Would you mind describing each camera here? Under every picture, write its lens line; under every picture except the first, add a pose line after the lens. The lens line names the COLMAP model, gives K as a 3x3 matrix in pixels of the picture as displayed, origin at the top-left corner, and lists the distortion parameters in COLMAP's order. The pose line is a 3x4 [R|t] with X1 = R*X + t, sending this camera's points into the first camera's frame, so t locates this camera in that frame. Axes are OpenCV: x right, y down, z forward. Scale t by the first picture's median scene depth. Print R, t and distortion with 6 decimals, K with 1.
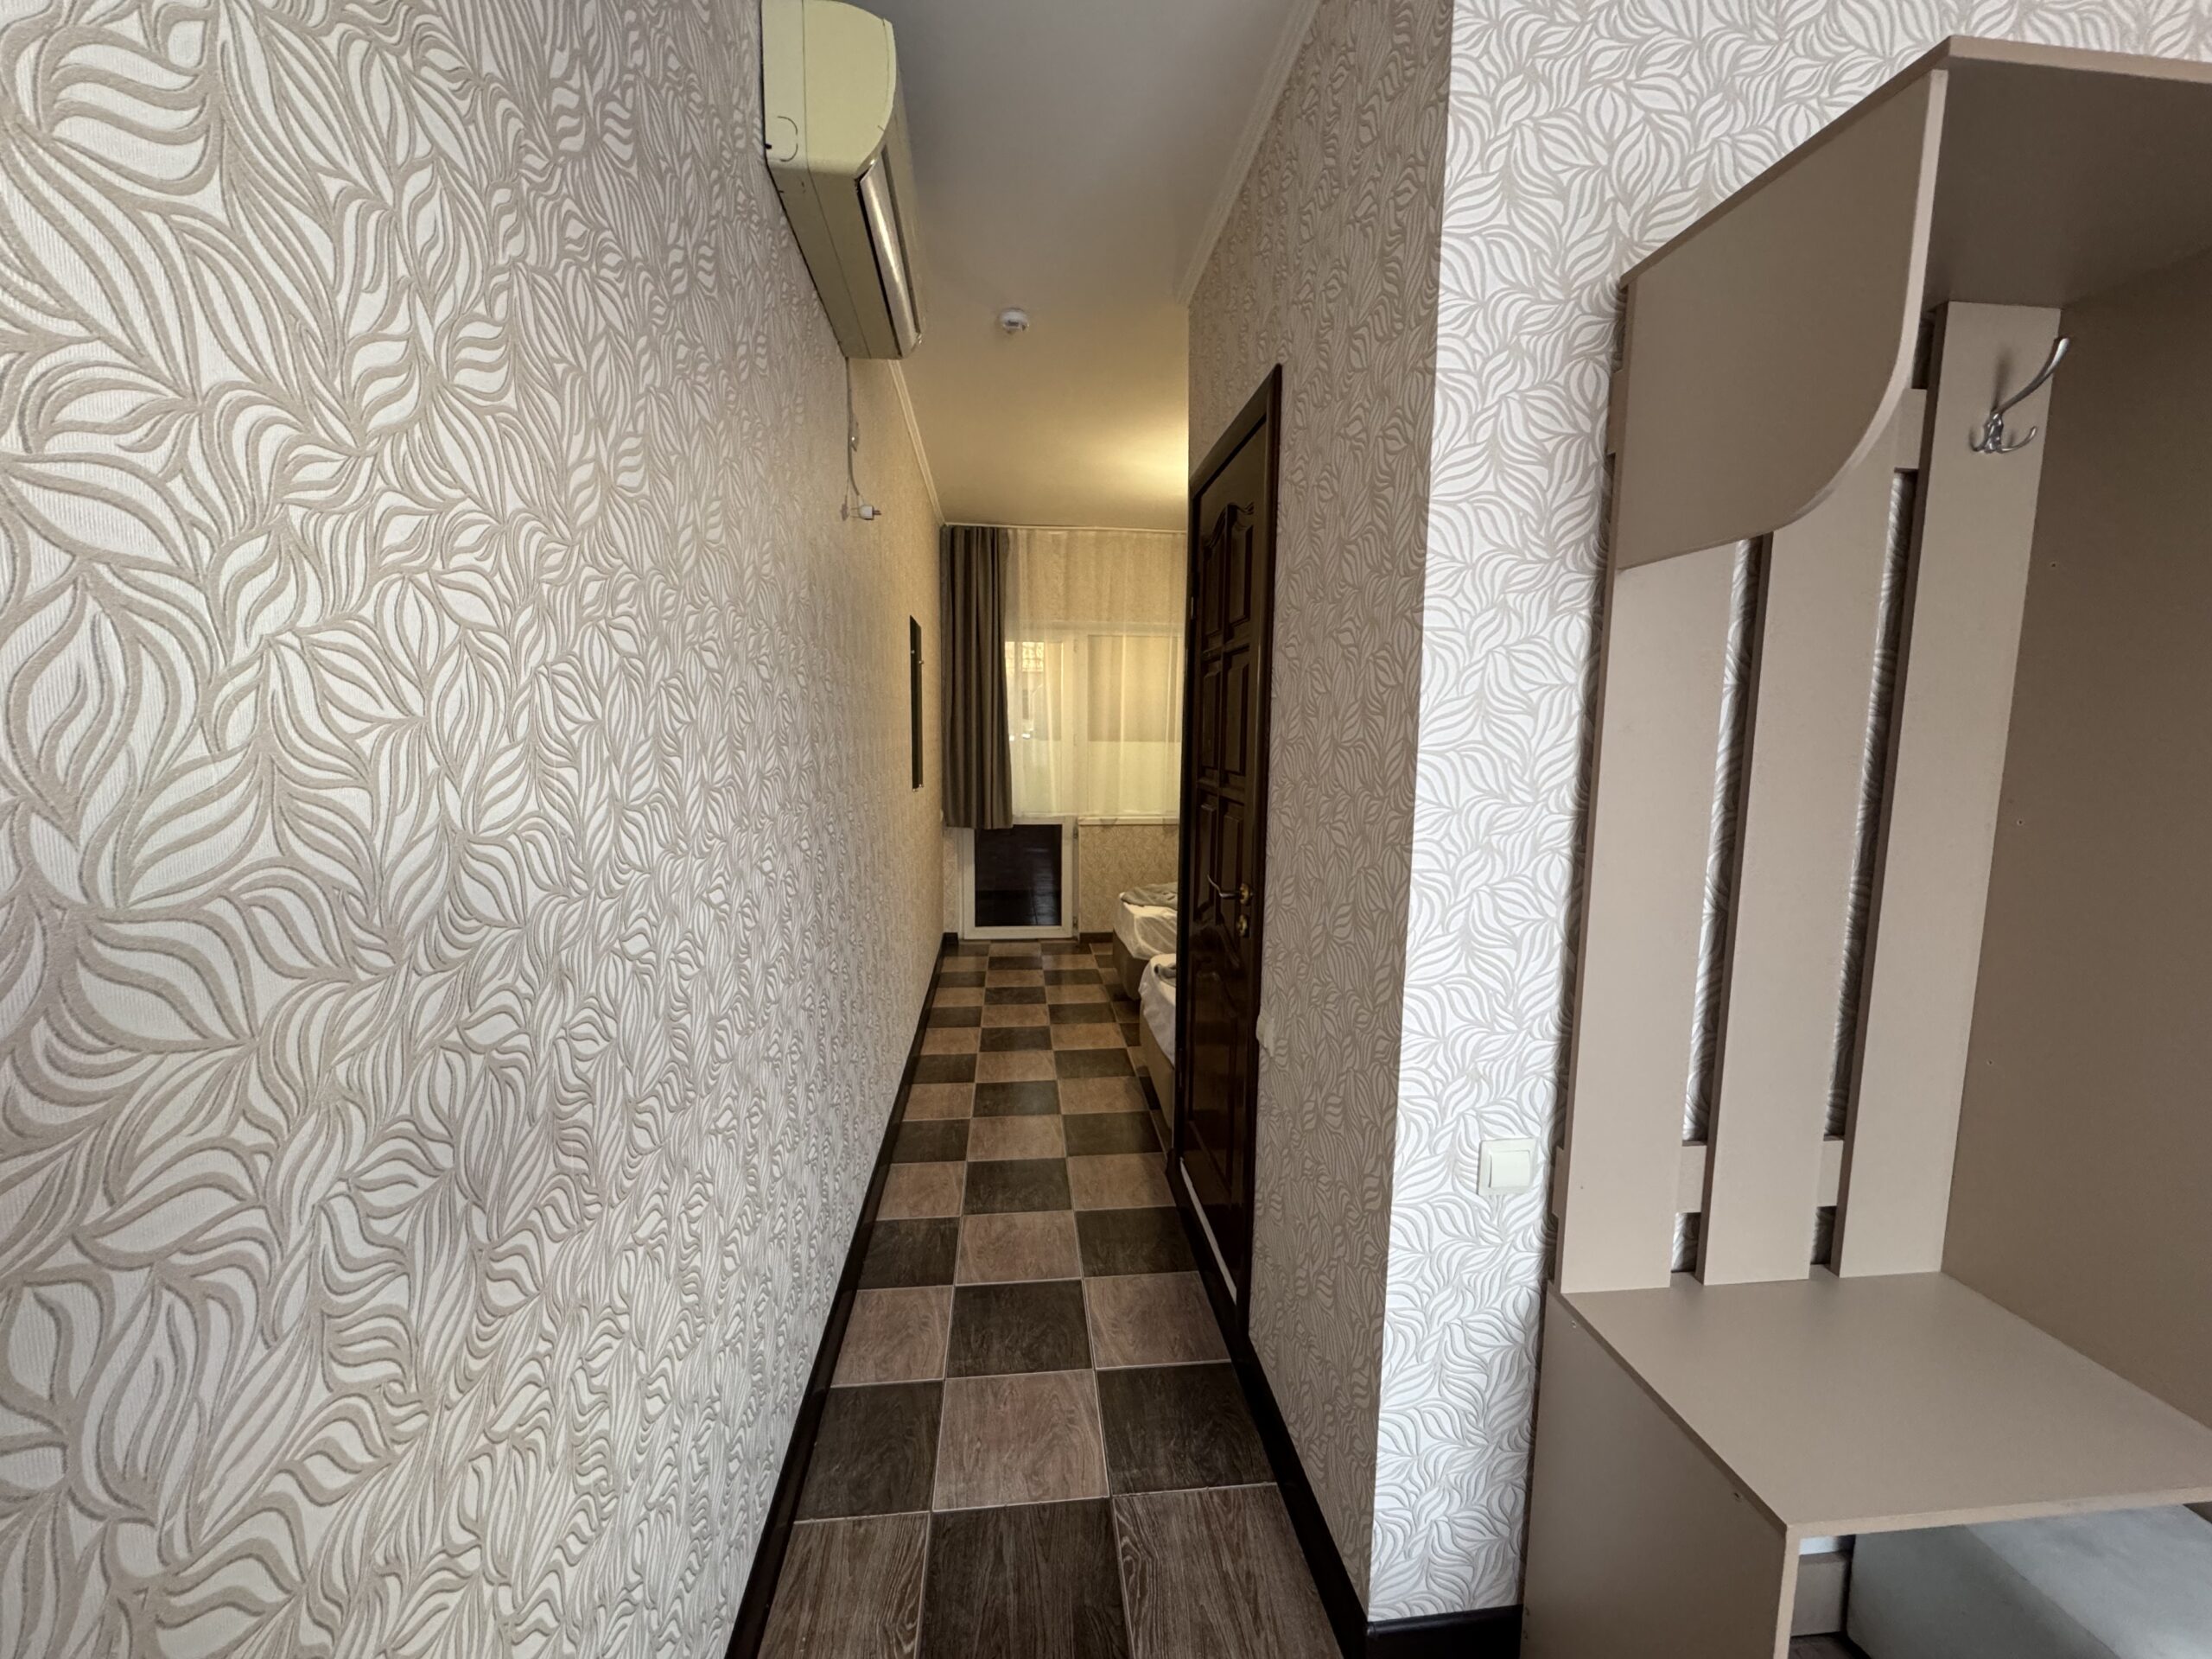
lens RADIAL K [[884.0, 0, 1102.3], [0, 884.0, 837.3], [0, 0, 1]] dist [-0.003437, 0.000953]
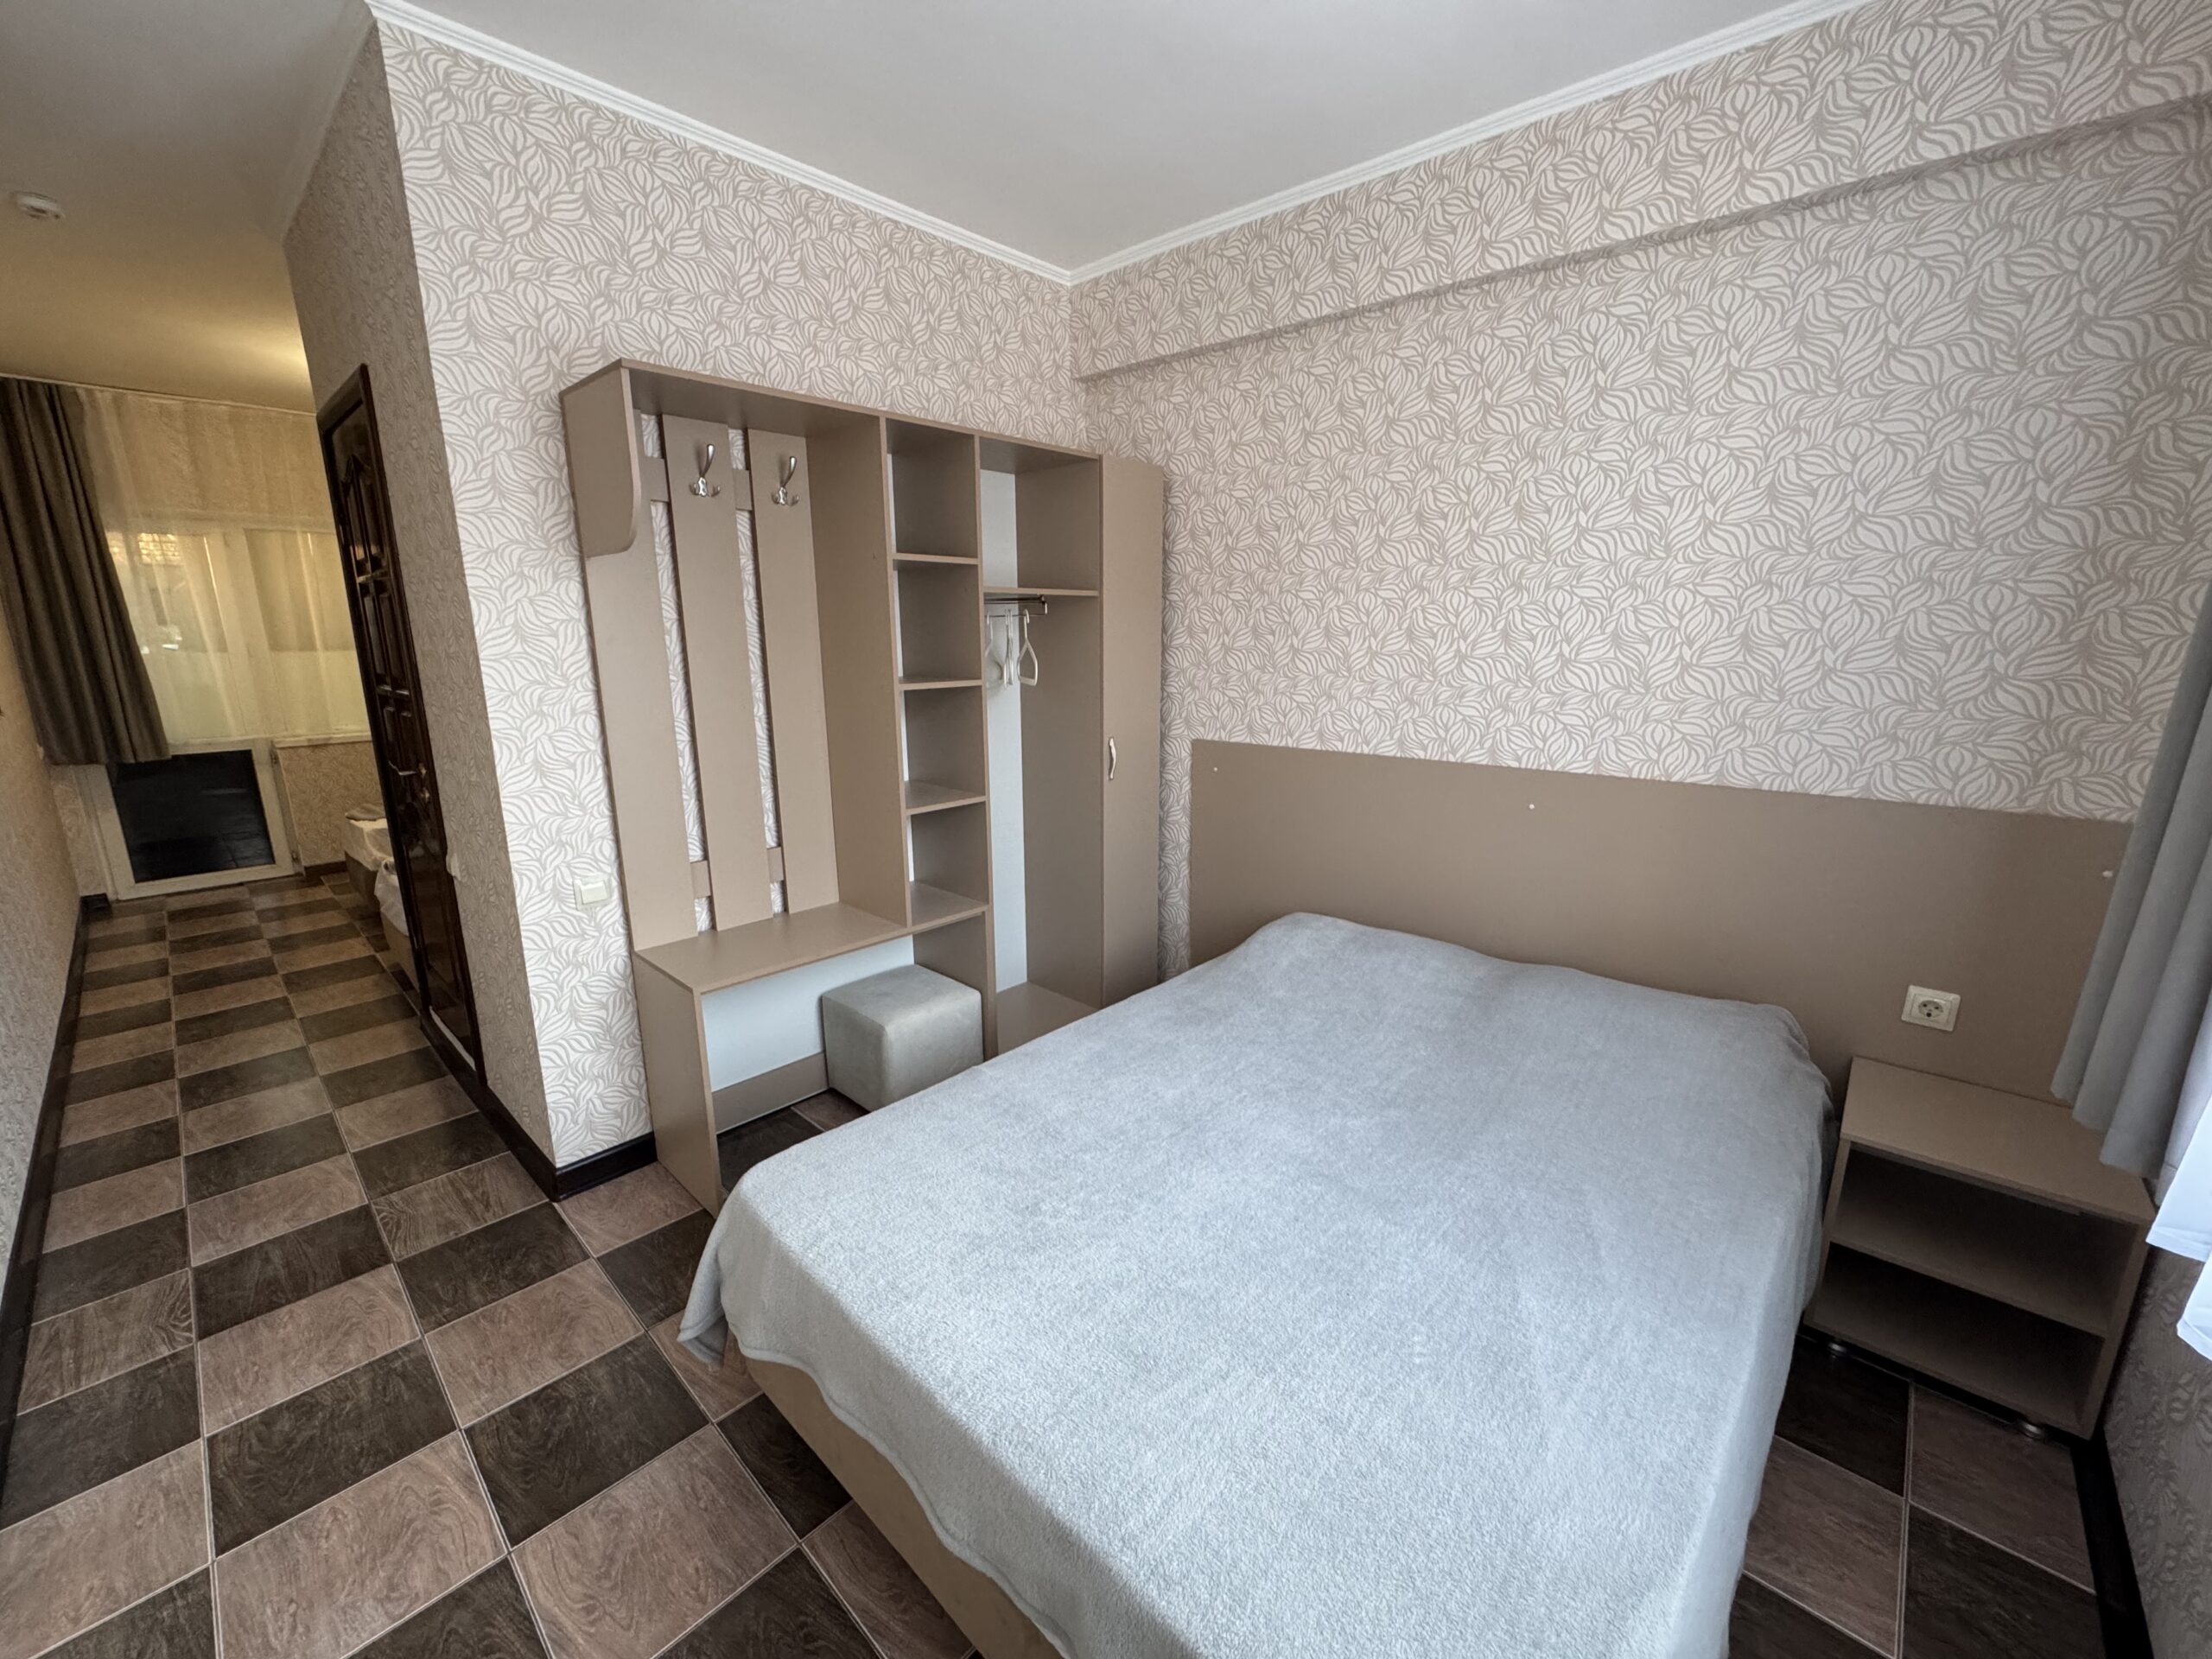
lens RADIAL K [[884.0, 0, 1105.3], [0, 884.0, 826.6], [0, 0, 1]] dist [-0.003437, 0.000953]
pose [[0.755437, -0.157406, 0.636033, 0.037277], [0.091472, 0.986545, 0.135507, 0.028532], [-0.648805, -0.044187, 0.759671, -0.310226]]
